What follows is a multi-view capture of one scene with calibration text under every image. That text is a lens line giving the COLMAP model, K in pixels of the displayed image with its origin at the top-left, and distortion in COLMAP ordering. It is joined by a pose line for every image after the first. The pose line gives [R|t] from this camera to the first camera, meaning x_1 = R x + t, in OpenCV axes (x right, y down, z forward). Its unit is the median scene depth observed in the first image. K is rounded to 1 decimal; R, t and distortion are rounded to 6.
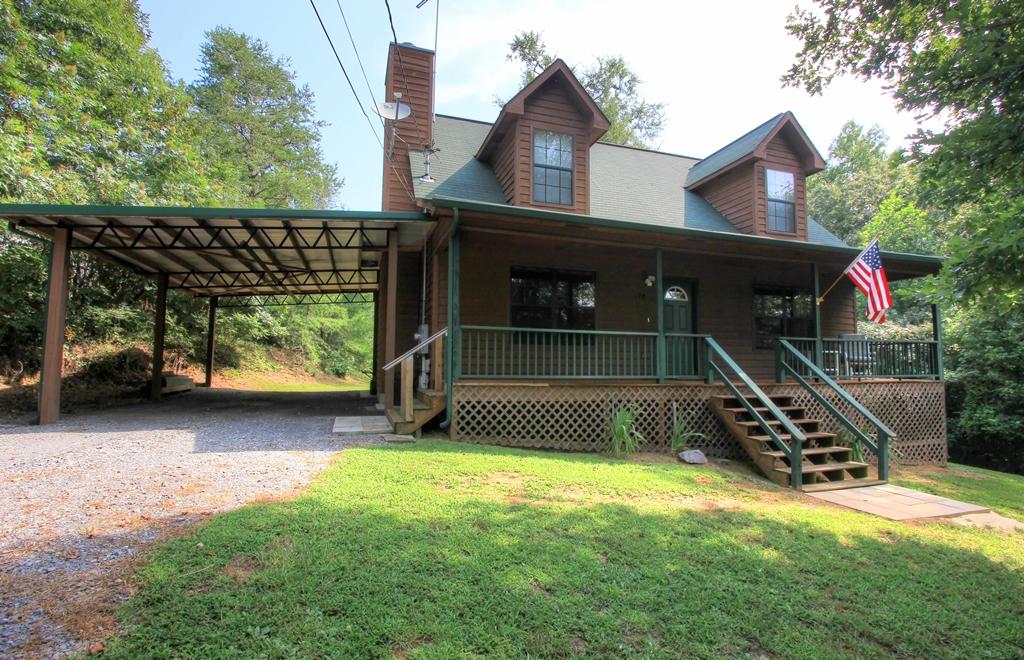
lens RADIAL K [[487.0, 0, 513.4], [0, 487.0, 326.9], [0, 0, 1]] dist [0.014551, 0.000349]
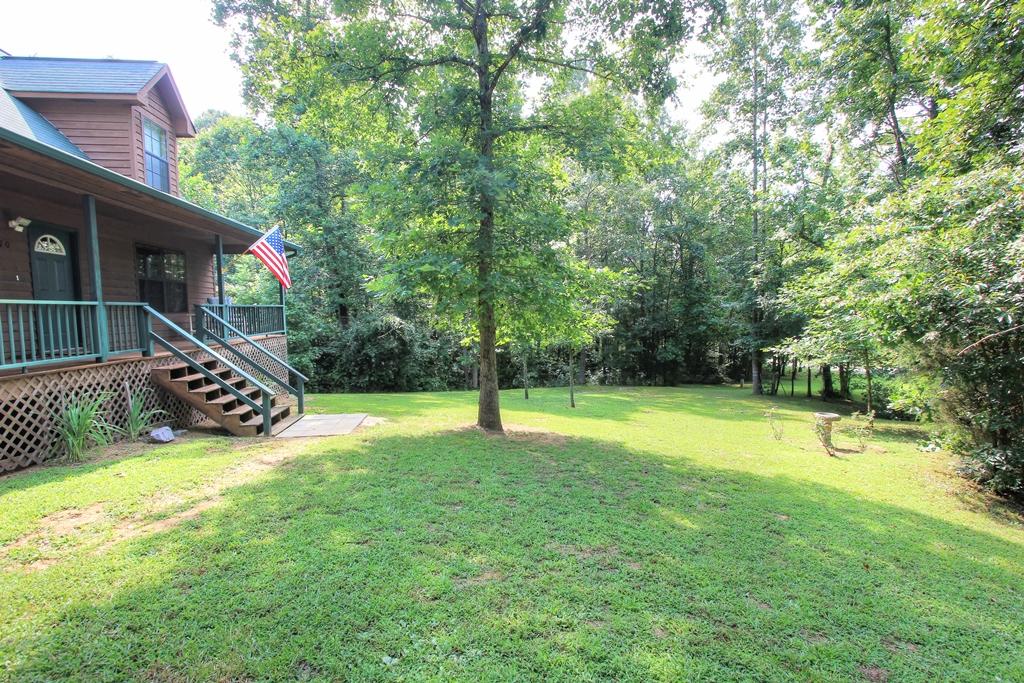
lens RADIAL K [[478.0, 0, 511.3], [0, 478.0, 343.4], [0, 0, 1]] dist [0.004228, 0.000249]
pose [[0.225127, -0.081666, 0.970901, -0.348204], [-0.051653, 0.994079, 0.095592, -0.031998], [-0.972959, -0.071671, 0.219576, 0.146426]]
